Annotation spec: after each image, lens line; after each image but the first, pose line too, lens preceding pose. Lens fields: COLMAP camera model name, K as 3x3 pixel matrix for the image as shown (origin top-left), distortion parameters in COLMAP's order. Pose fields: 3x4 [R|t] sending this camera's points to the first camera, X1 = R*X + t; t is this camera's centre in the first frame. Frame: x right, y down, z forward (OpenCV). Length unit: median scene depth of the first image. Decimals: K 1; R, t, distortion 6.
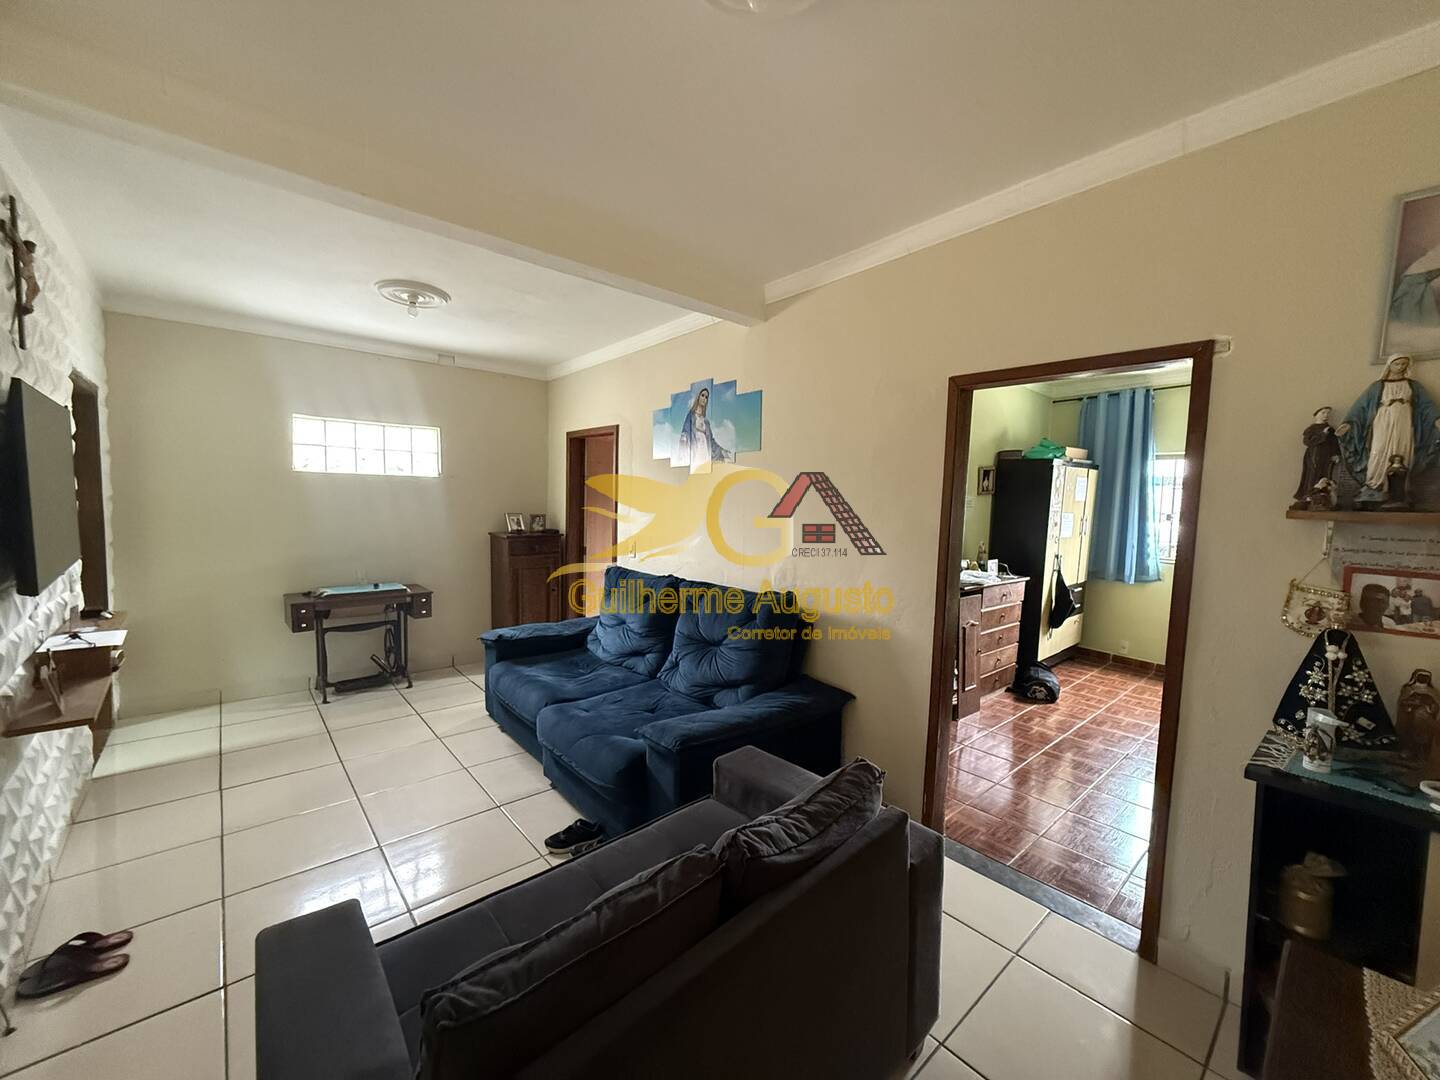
lens RADIAL K [[570.9, 0, 722.3], [0, 570.9, 540.3], [0, 0, 1]] dist [-0.001977, 0.000010]
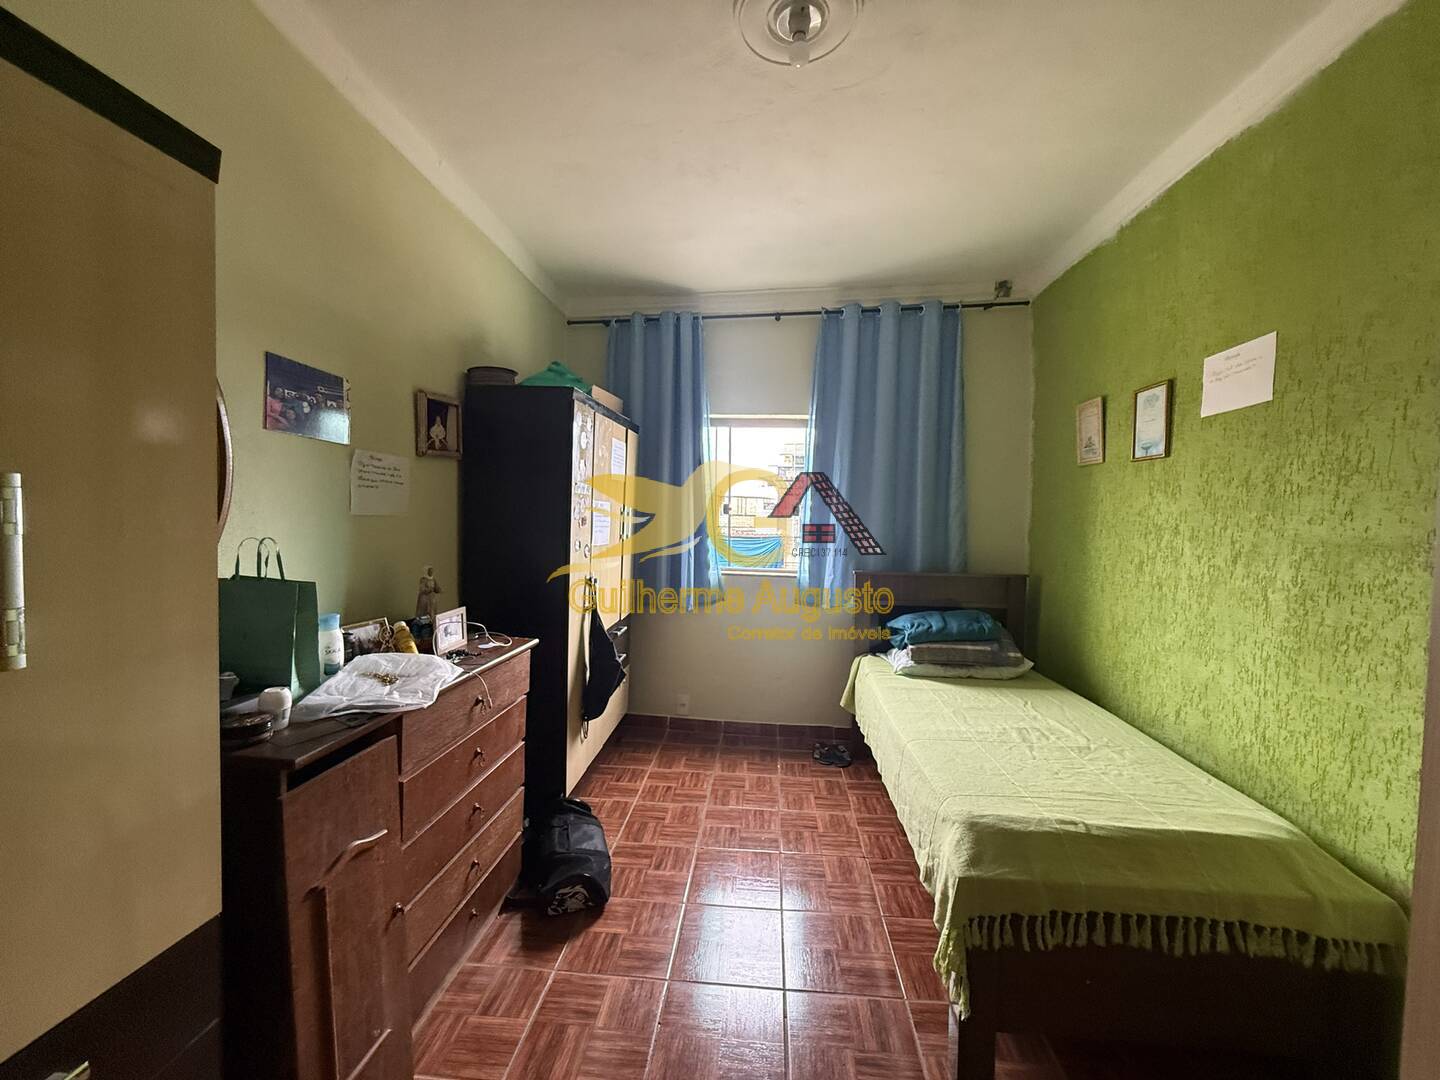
lens RADIAL K [[570.9, 0, 722.3], [0, 570.9, 540.3], [0, 0, 1]] dist [-0.001977, 0.000010]
pose [[0.714810, -0.044274, 0.697916, 0.308464], [0.050960, 0.998638, 0.011156, -0.009590], [-0.697460, 0.027591, 0.716092, 0.534934]]
